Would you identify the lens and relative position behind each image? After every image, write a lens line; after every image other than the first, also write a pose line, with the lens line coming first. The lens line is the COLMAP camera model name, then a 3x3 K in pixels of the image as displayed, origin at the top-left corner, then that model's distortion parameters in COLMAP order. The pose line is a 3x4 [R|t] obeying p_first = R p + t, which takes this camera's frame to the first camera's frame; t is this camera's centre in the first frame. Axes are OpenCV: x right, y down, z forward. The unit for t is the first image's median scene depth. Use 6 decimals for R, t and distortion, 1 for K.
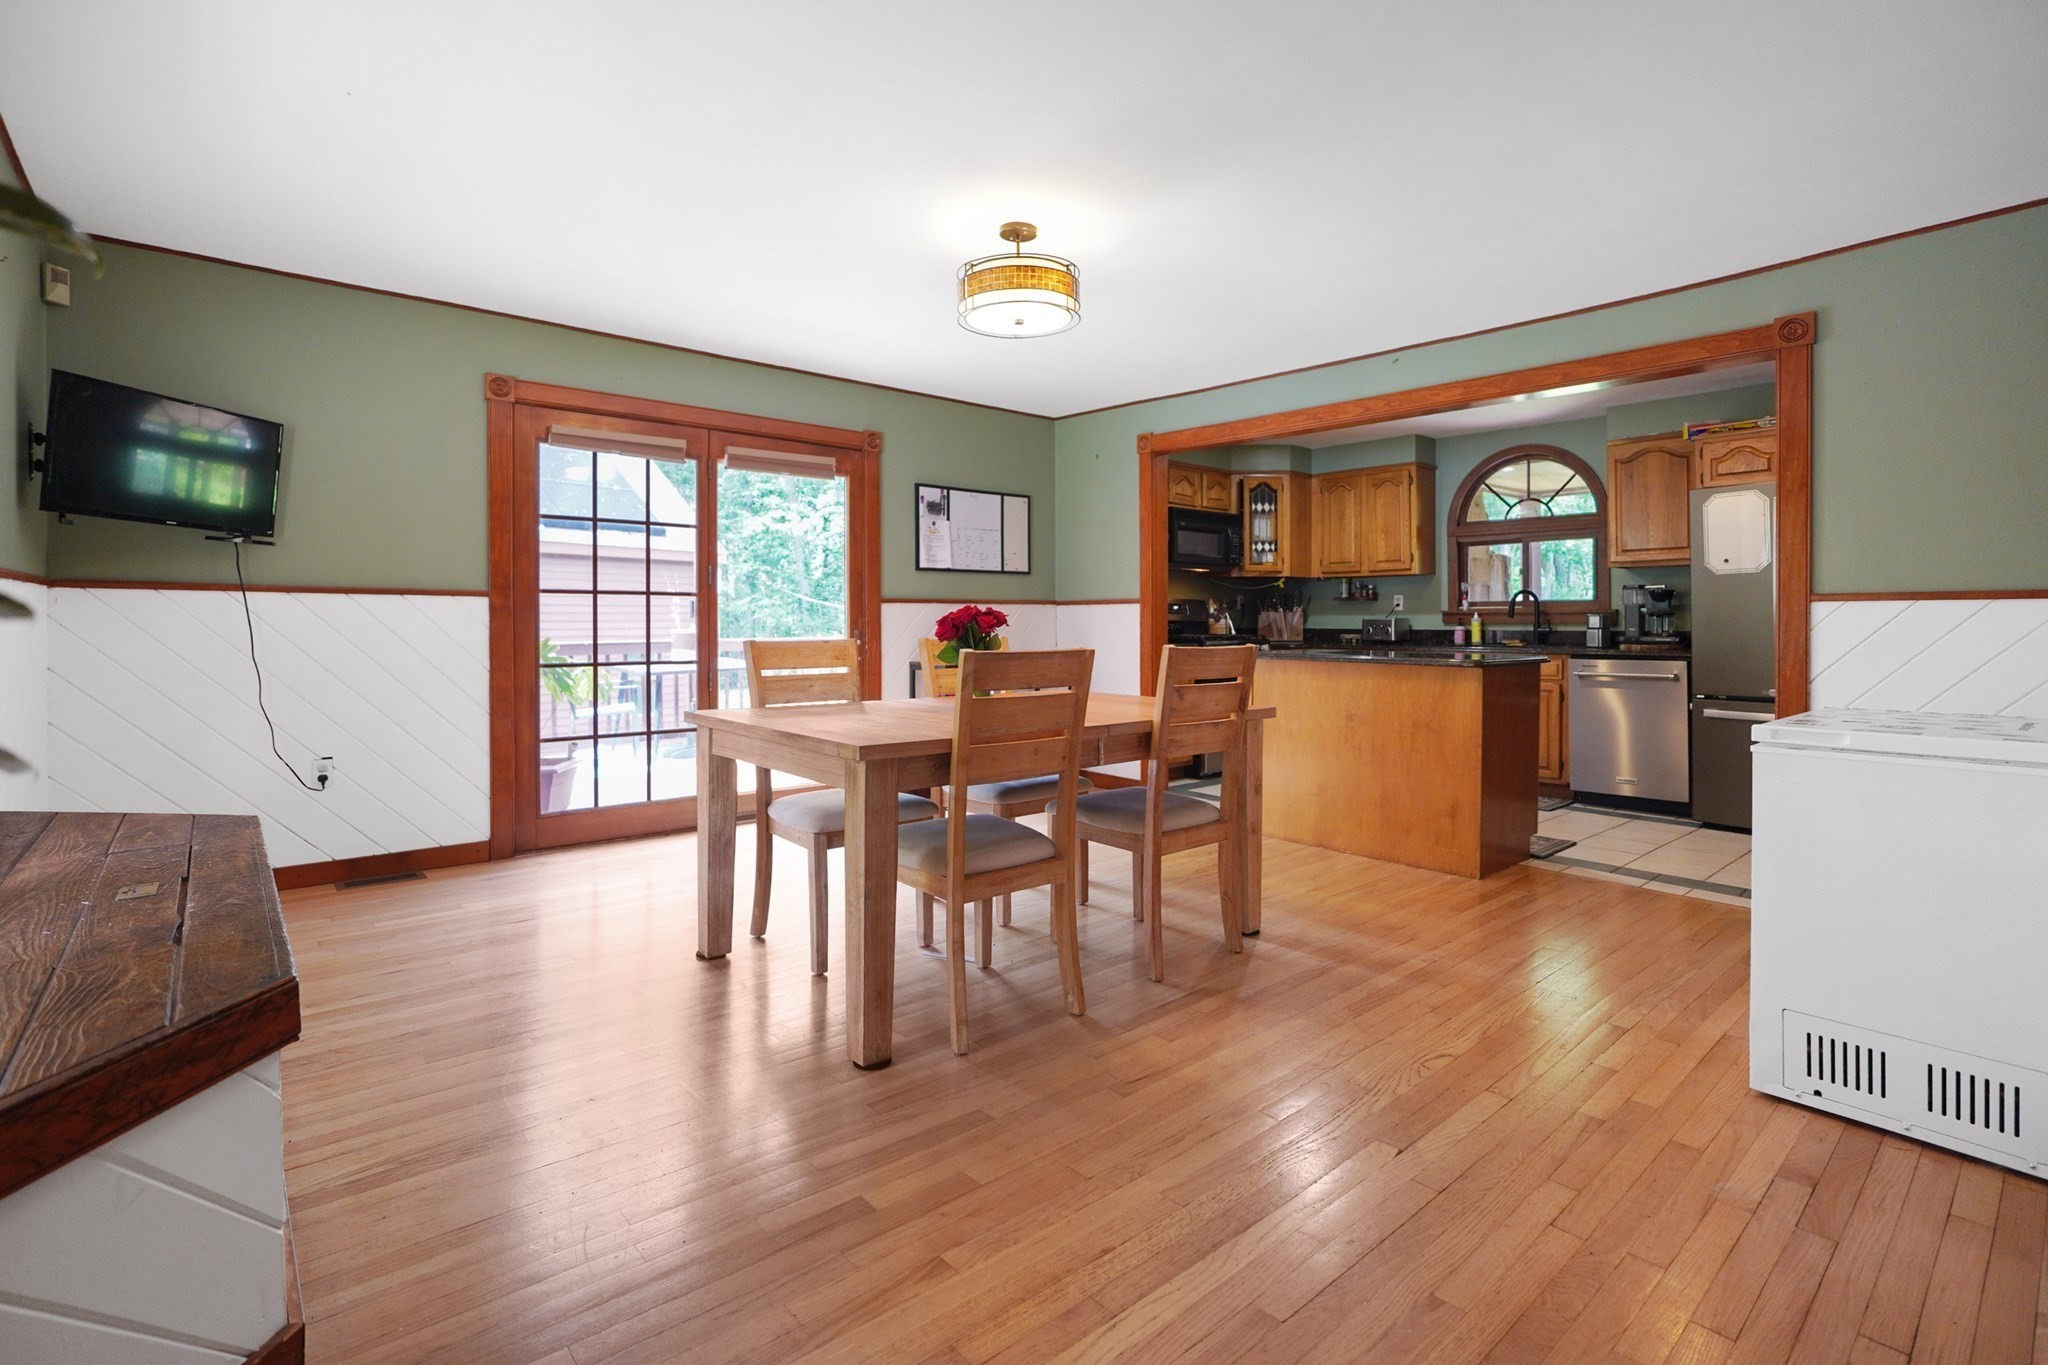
lens RADIAL K [[965.2, 0, 1040.6], [0, 965.2, 626.9], [0, 0, 1]] dist [-0.001177, 0.000225]
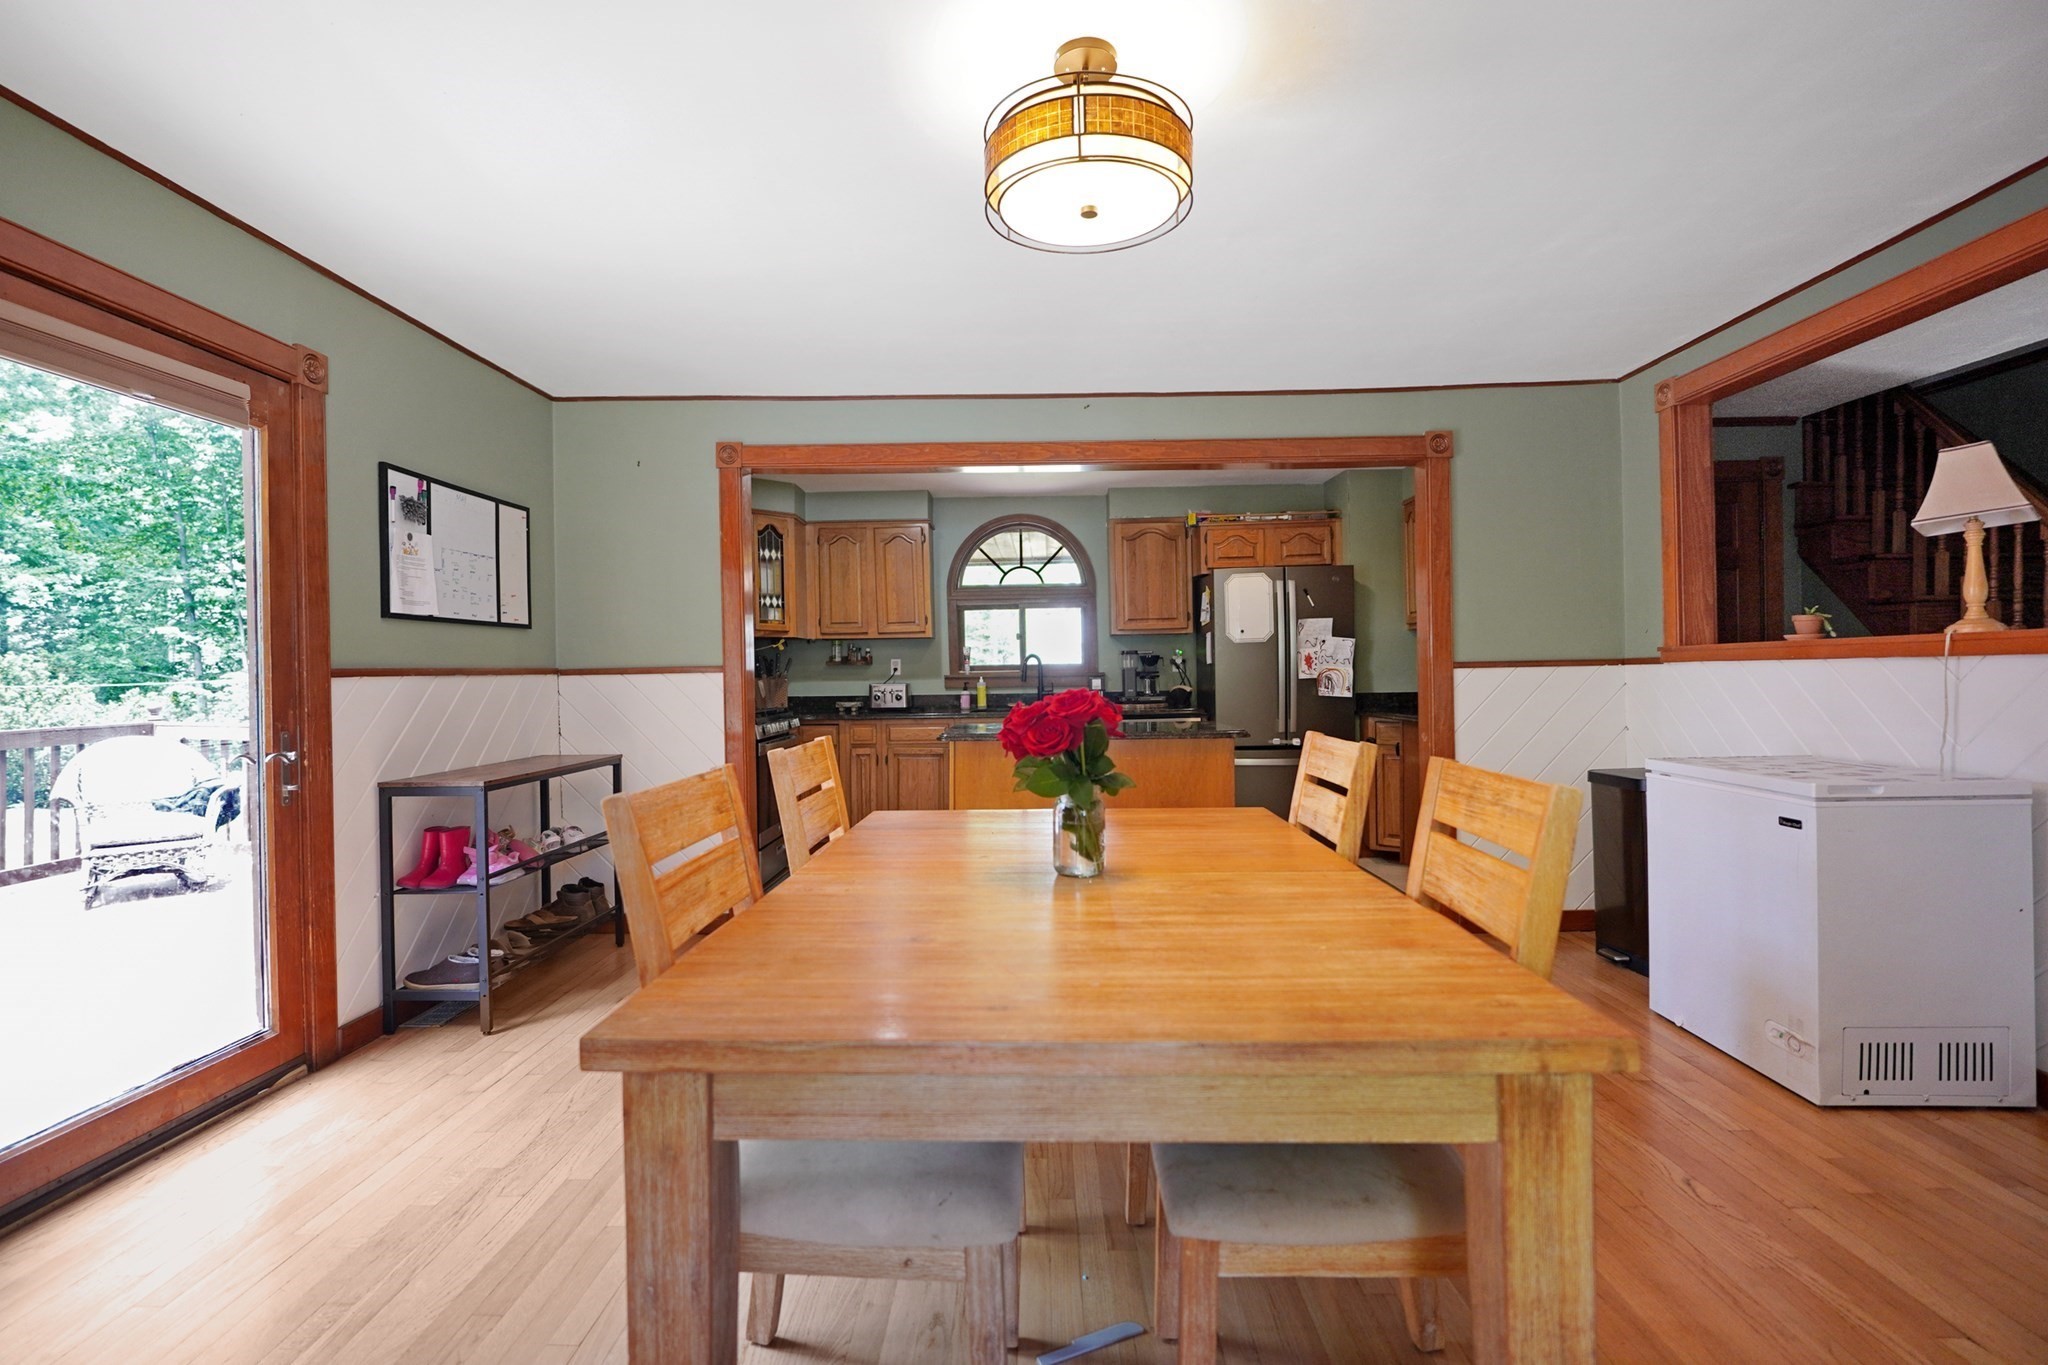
lens RADIAL K [[944.8, 0, 1024.0], [0, 944.8, 682.5], [0, 0, 1]] dist [-0.001000, -0.000296]
pose [[0.685772, -0.018072, 0.727592, -0.239144], [0.019413, 0.999790, 0.006535, -0.015186], [-0.727557, 0.009644, 0.685979, 0.309232]]
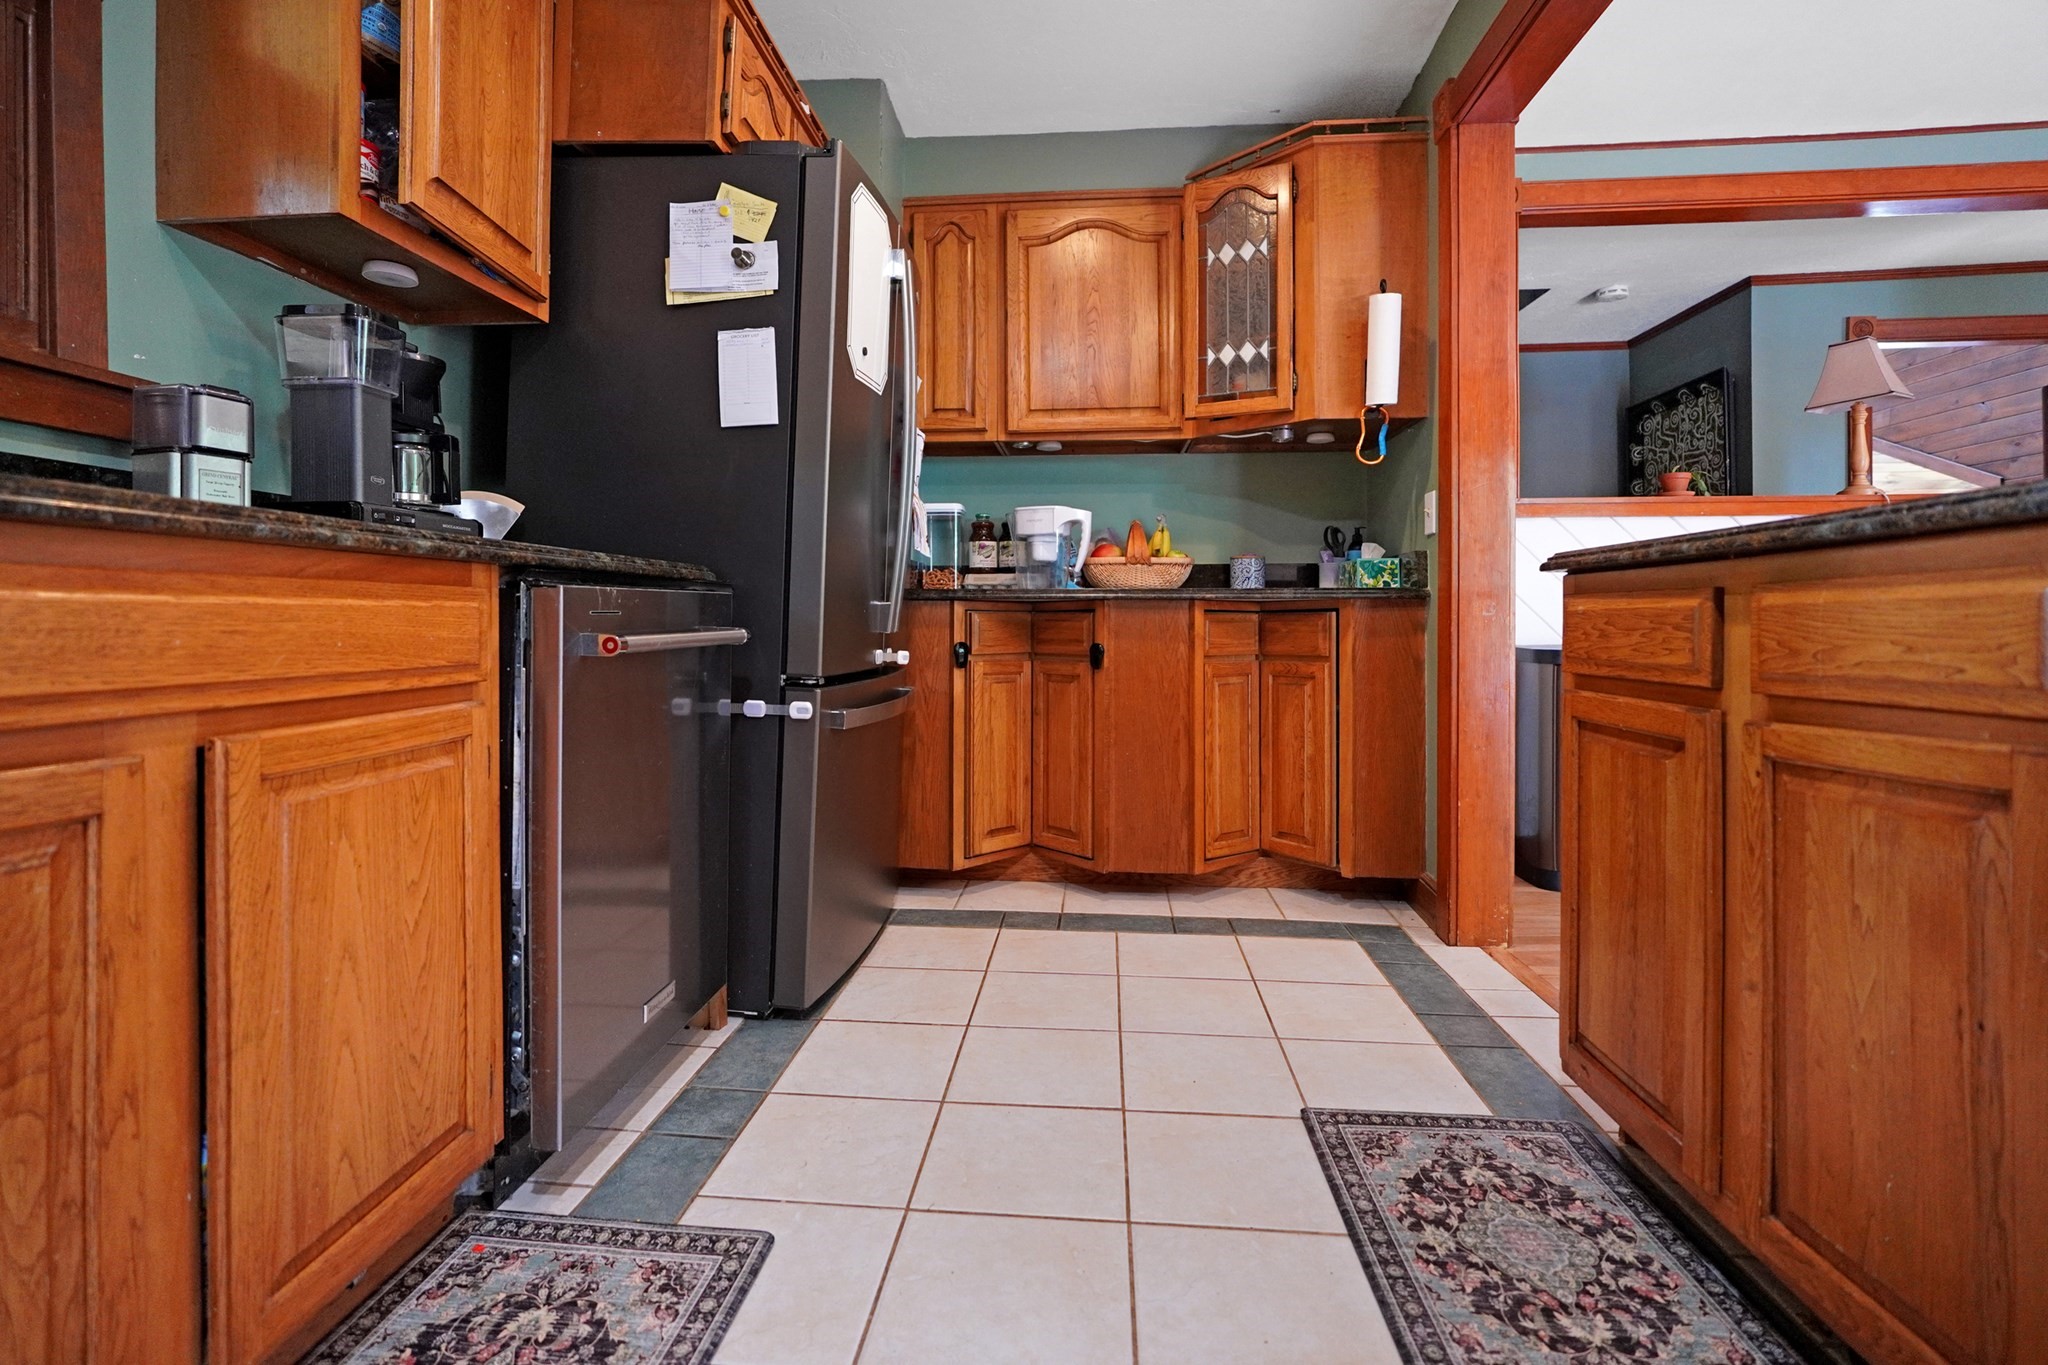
lens RADIAL K [[967.9, 0, 1032.8], [0, 967.9, 624.6], [0, 0, 1]] dist [-0.018852, 0.000207]
pose [[-0.670267, -0.007106, 0.742086, 0.268188], [-0.001002, 0.999962, 0.008671, 0.035549], [-0.742119, 0.005068, -0.670248, 0.946639]]
